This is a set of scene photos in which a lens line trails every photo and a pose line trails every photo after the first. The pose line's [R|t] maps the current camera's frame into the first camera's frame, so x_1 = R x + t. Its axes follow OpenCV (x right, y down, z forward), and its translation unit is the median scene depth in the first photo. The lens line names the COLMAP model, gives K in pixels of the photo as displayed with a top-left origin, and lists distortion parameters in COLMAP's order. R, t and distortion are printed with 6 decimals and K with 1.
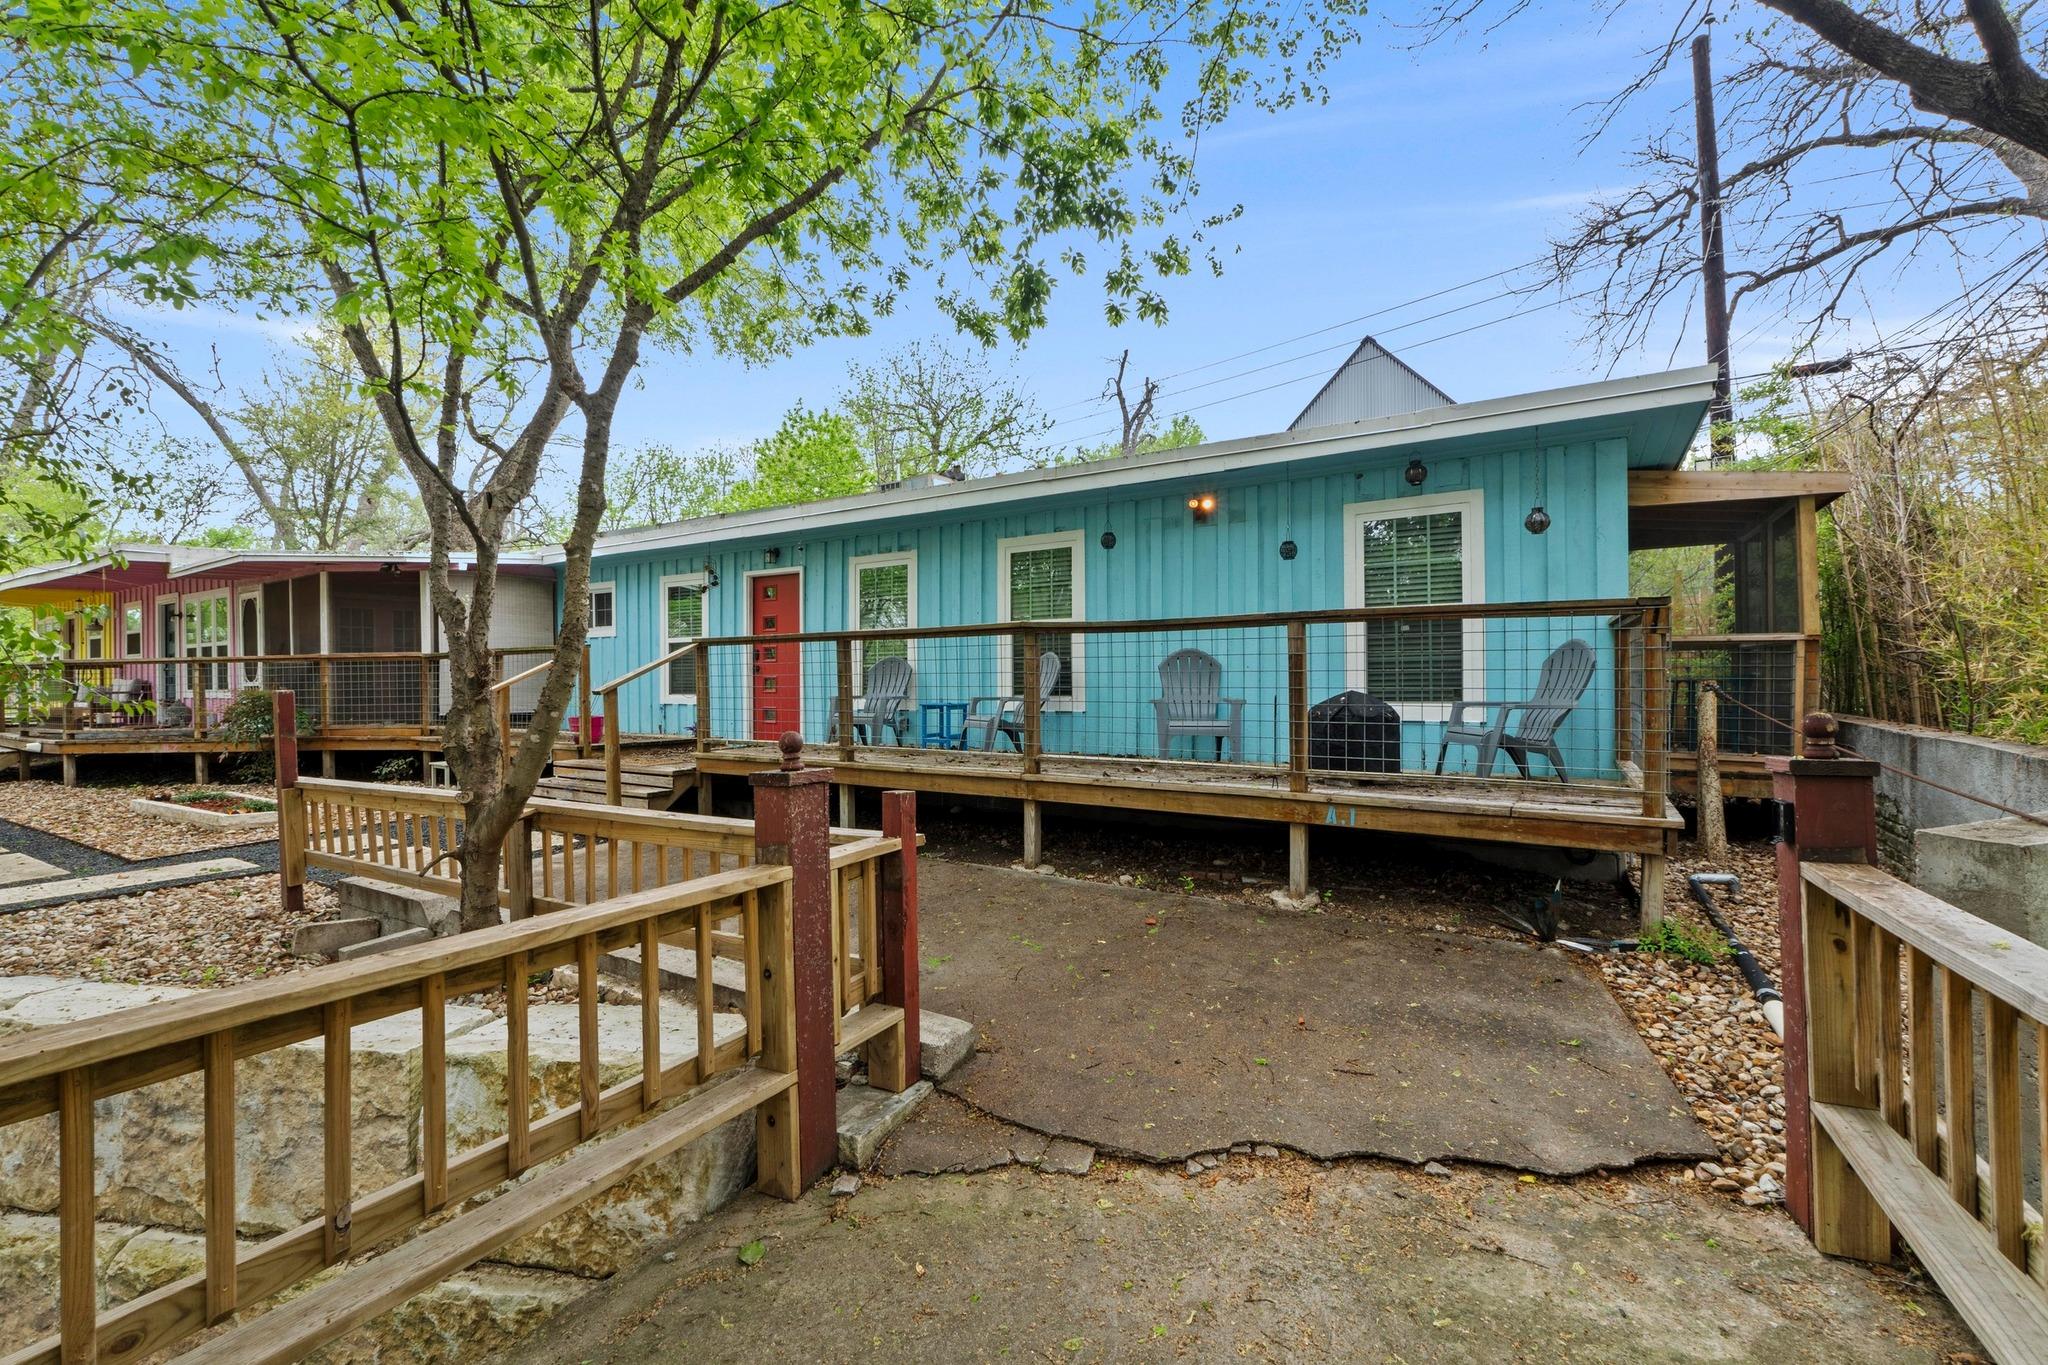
lens RADIAL K [[878.9, 0, 1027.6], [0, 878.9, 672.1], [0, 0, 1]] dist [-0.003882, -0.000743]
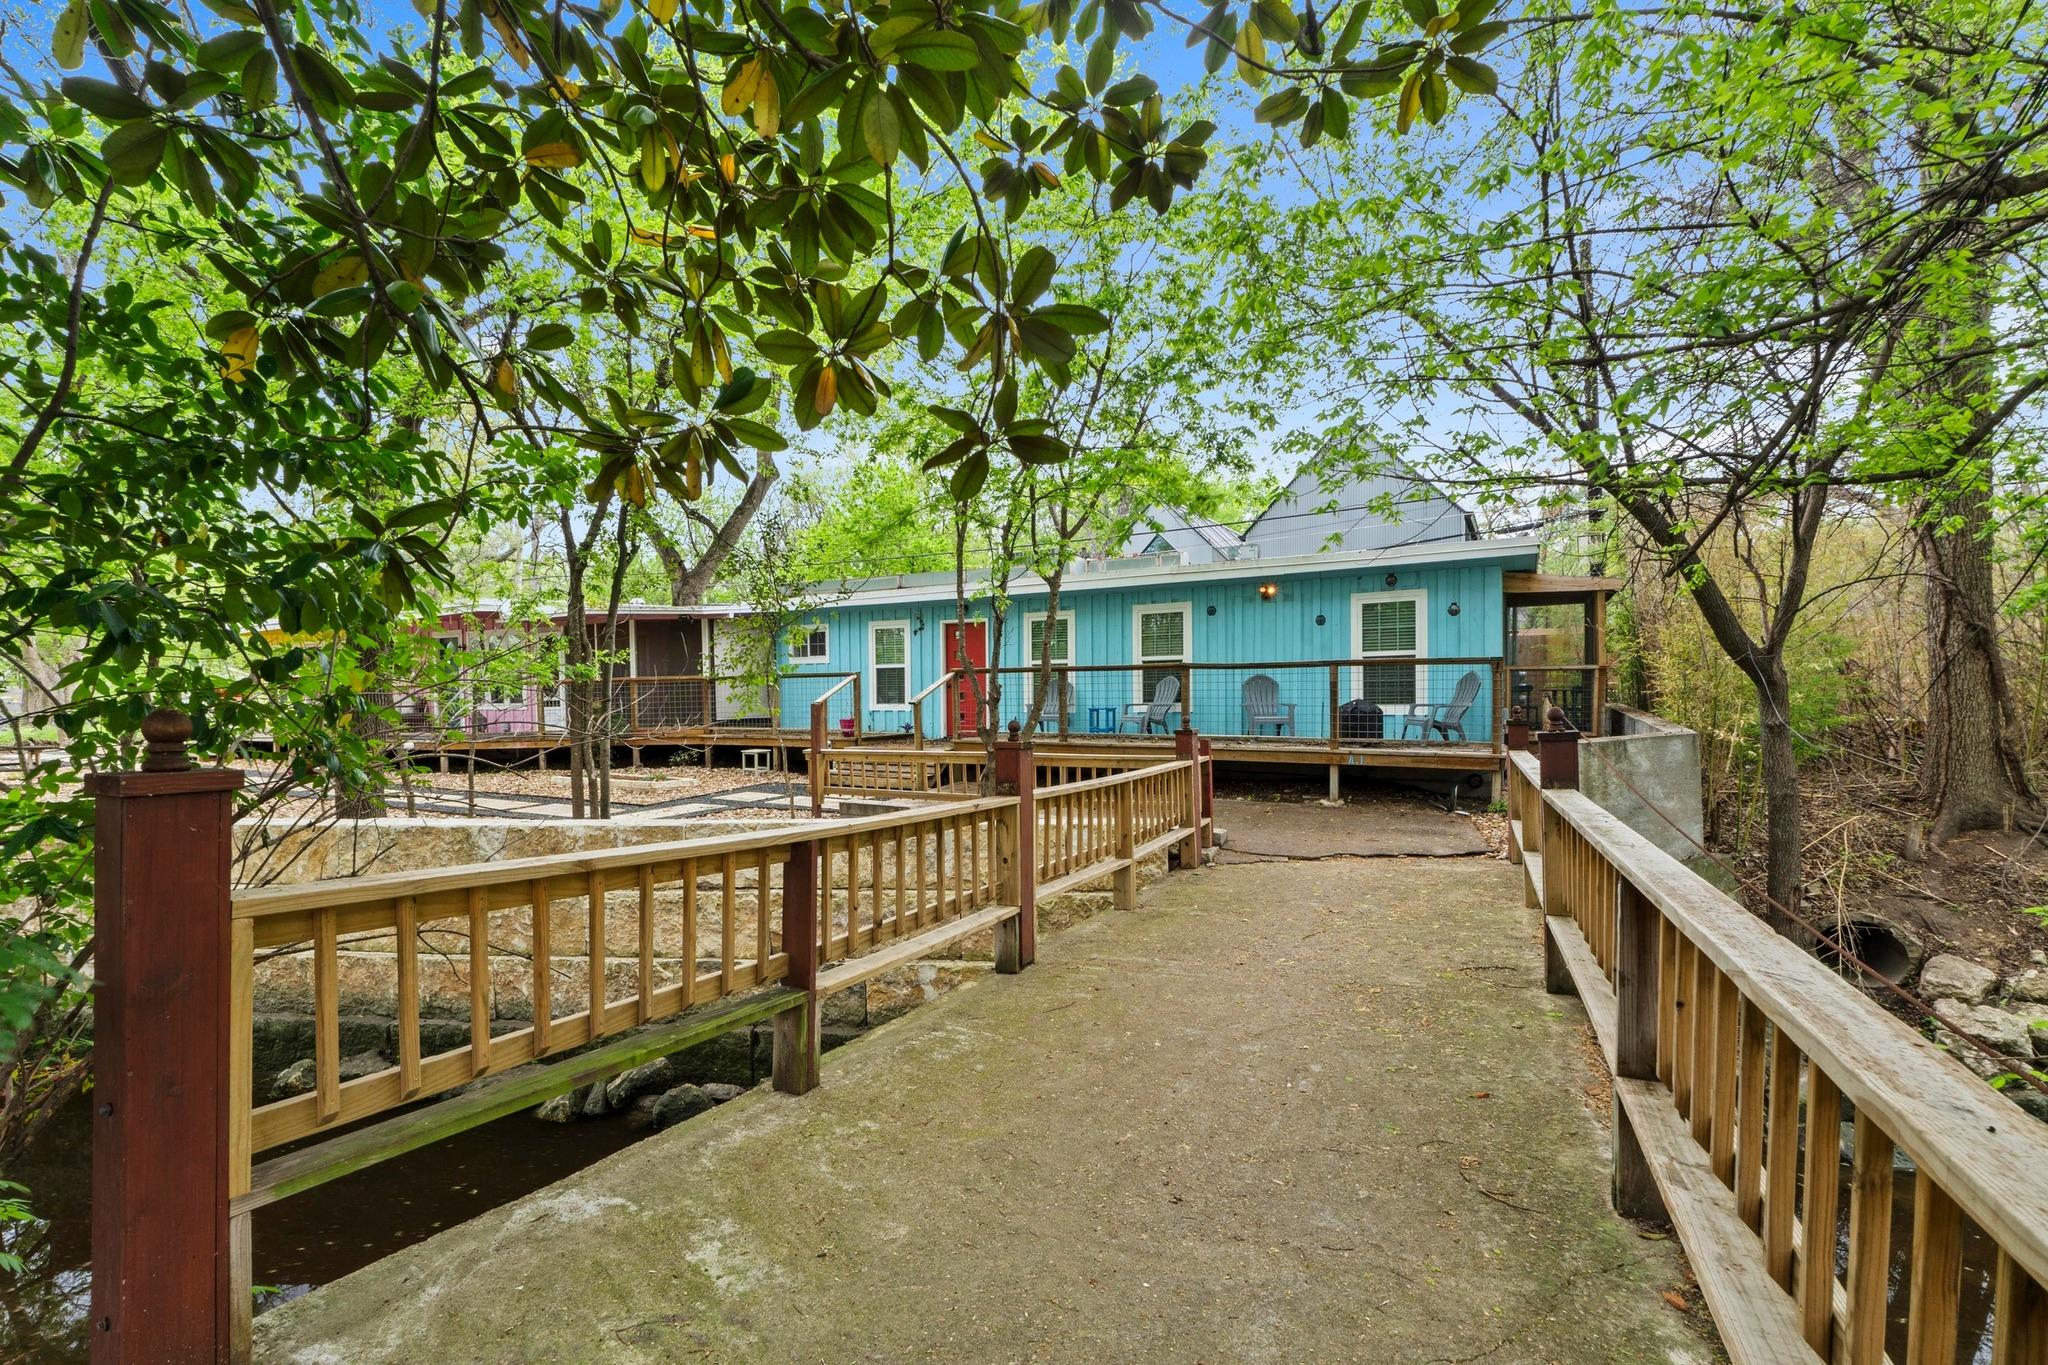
lens RADIAL K [[885.0, 0, 1025.6], [0, 885.0, 706.9], [0, 0, 1]] dist [-0.000834, -0.000159]
pose [[0.999237, -0.009179, 0.037961, -0.395294], [0.007950, 0.999443, 0.032399, -0.026797], [-0.038237, -0.032073, 0.998754, -0.829046]]
